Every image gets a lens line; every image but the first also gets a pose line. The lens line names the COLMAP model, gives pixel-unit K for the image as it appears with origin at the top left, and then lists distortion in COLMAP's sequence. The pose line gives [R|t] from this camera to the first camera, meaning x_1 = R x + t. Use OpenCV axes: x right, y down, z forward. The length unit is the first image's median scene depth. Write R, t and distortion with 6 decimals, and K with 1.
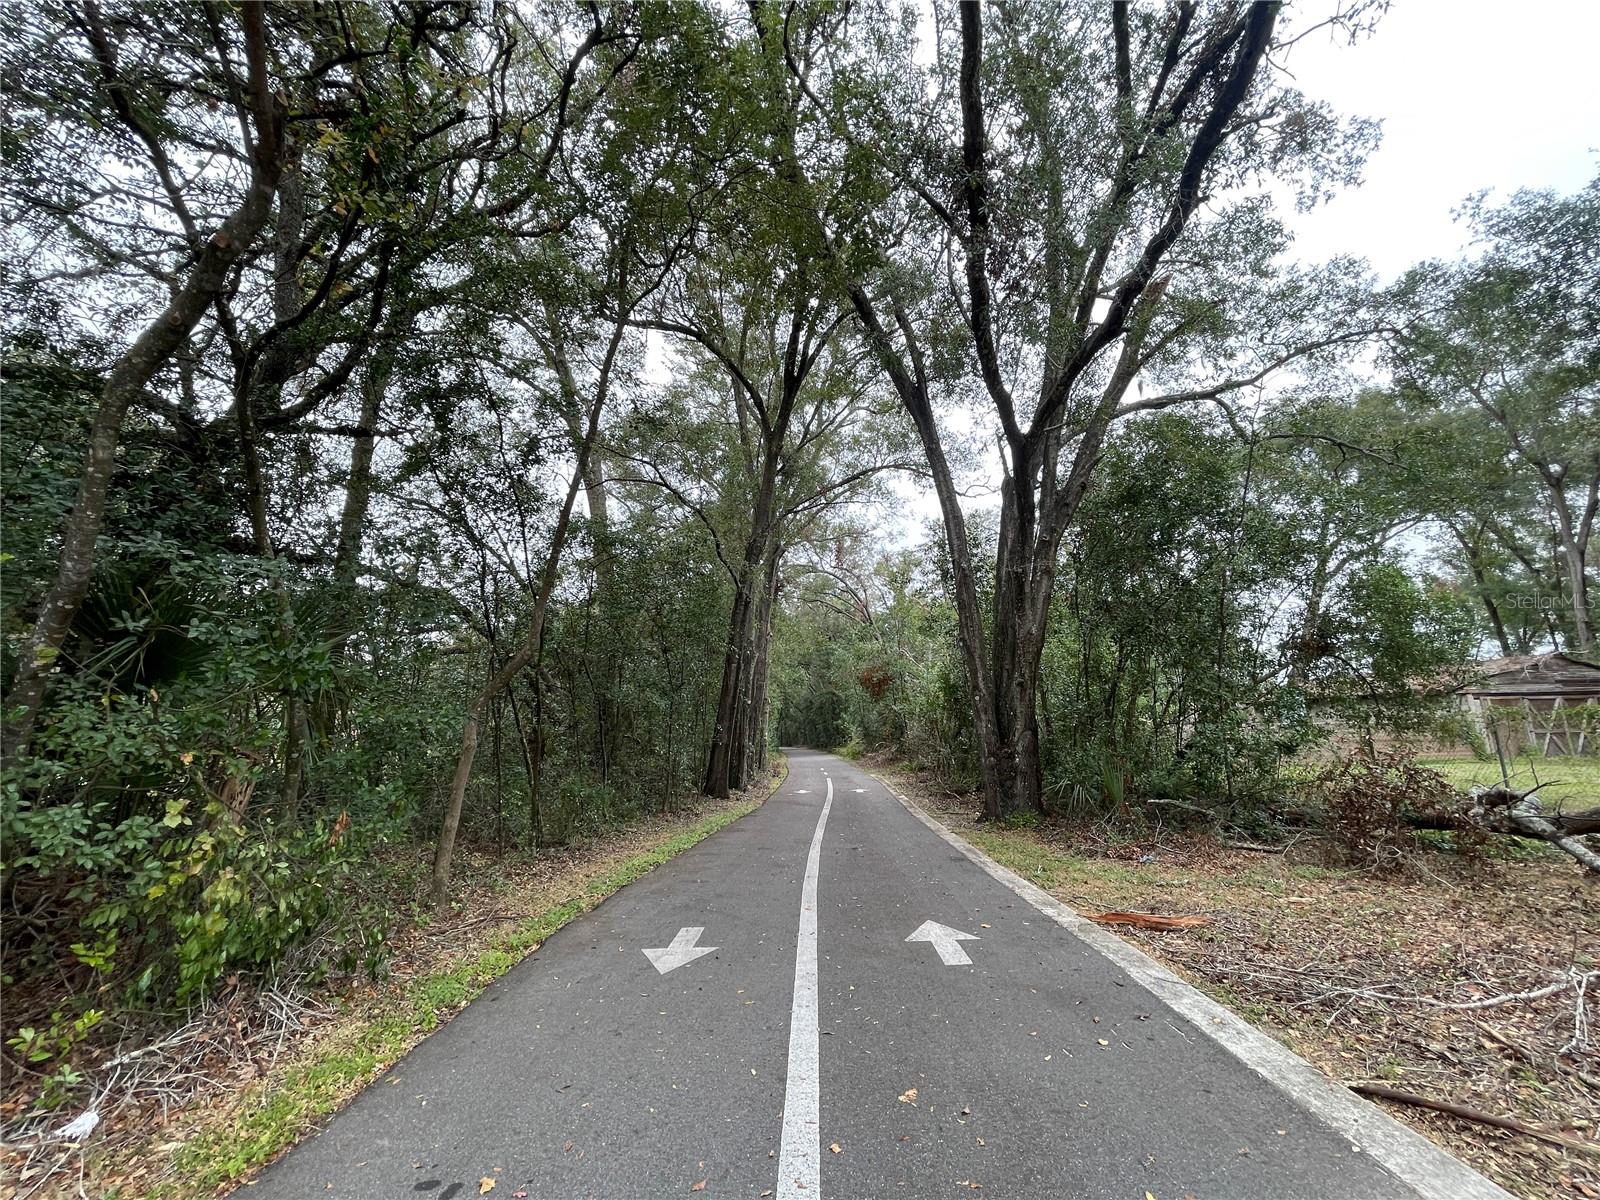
lens RADIAL K [[634.3, 0, 800.0], [0, 634.3, 600.0], [0, 0, 1]] dist [-0.000441, -0.000036]
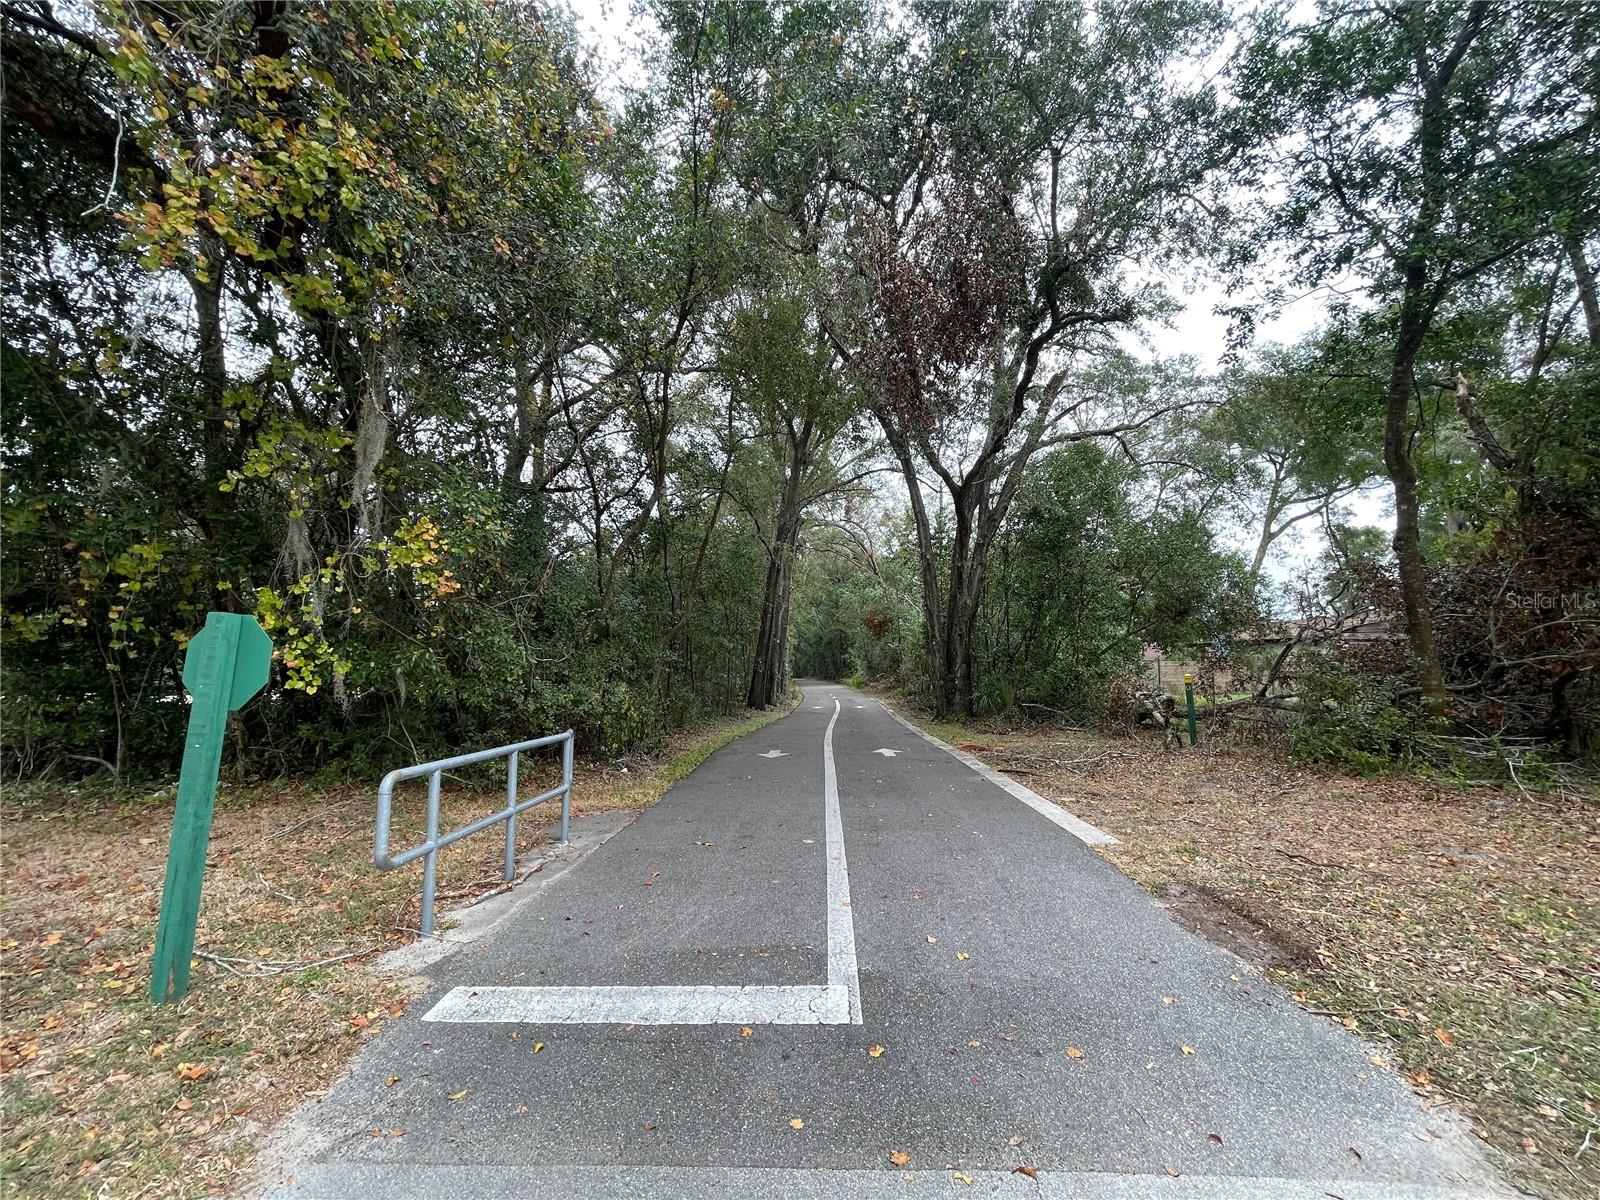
lens RADIAL K [[635.0, 0, 797.2], [0, 635.0, 610.5], [0, 0, 1]] dist [-0.001926, -0.000278]
pose [[0.999827, 0.006922, -0.017275, -0.017112], [-0.004810, 0.992835, 0.119396, -0.064345], [0.017977, -0.119292, 0.992696, -0.320805]]
